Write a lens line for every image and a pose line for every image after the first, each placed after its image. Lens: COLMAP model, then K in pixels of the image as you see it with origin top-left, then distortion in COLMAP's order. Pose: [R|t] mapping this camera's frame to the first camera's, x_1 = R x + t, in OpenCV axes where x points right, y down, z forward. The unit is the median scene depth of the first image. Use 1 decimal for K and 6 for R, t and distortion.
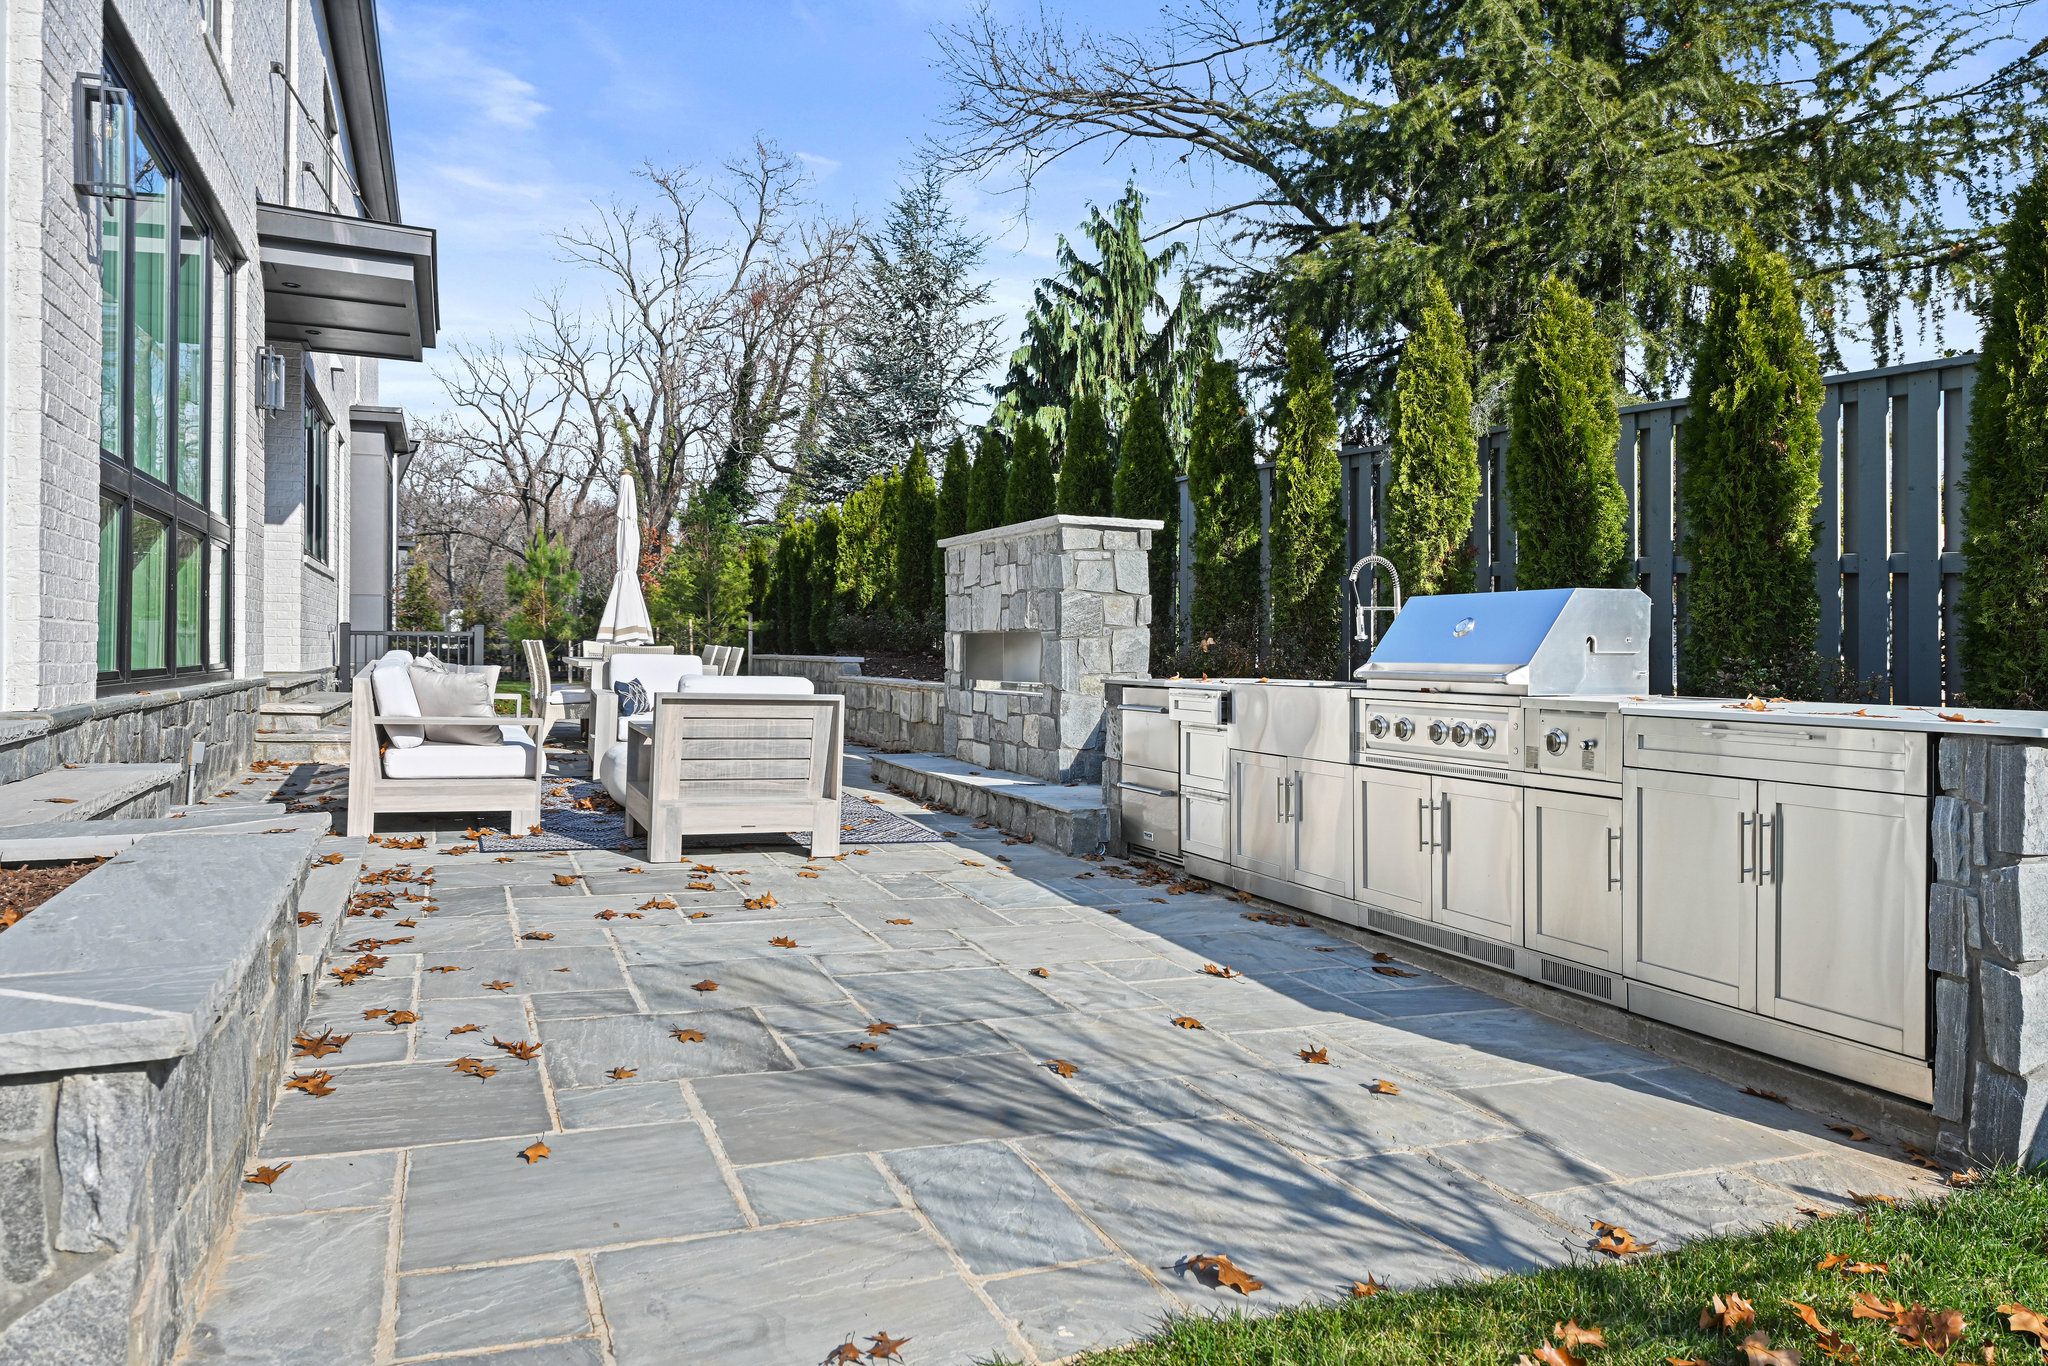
lens RADIAL K [[1372.6, 0, 1008.1], [0, 1372.6, 631.1], [0, 0, 1]] dist [0.003230, 0.000232]
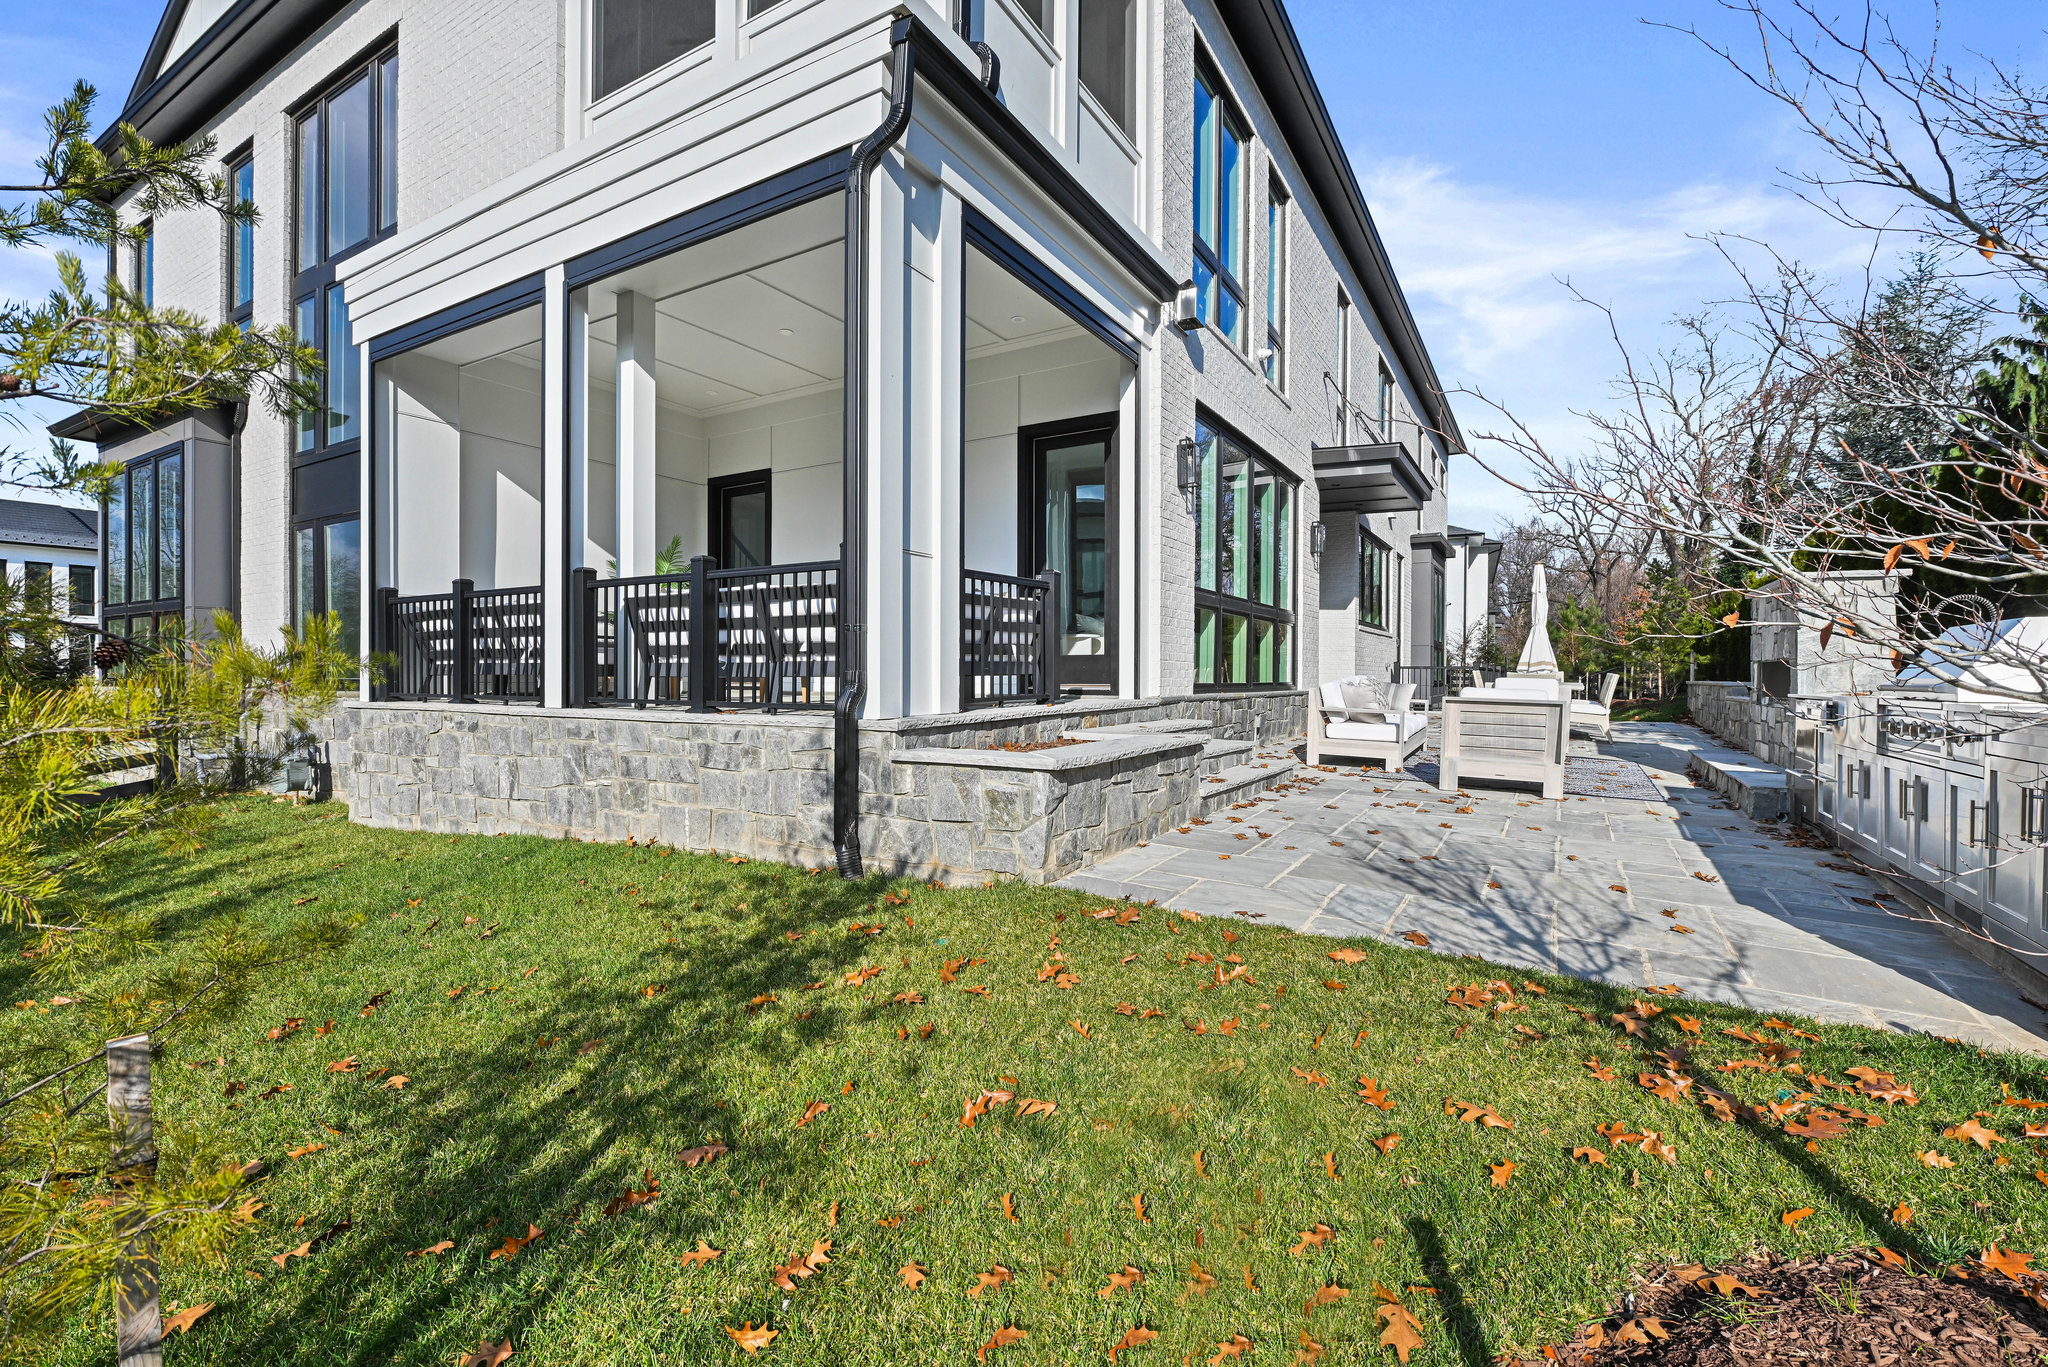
lens RADIAL K [[890.7, 0, 1024.8], [0, 890.7, 679.6], [0, 0, 1]] dist [0.000818, 0.000287]
pose [[0.597593, 0.001486, -0.801798, 0.350277], [0.008305, 0.999933, 0.008042, 0.007575], [0.801757, -0.011465, 0.597540, -0.146900]]
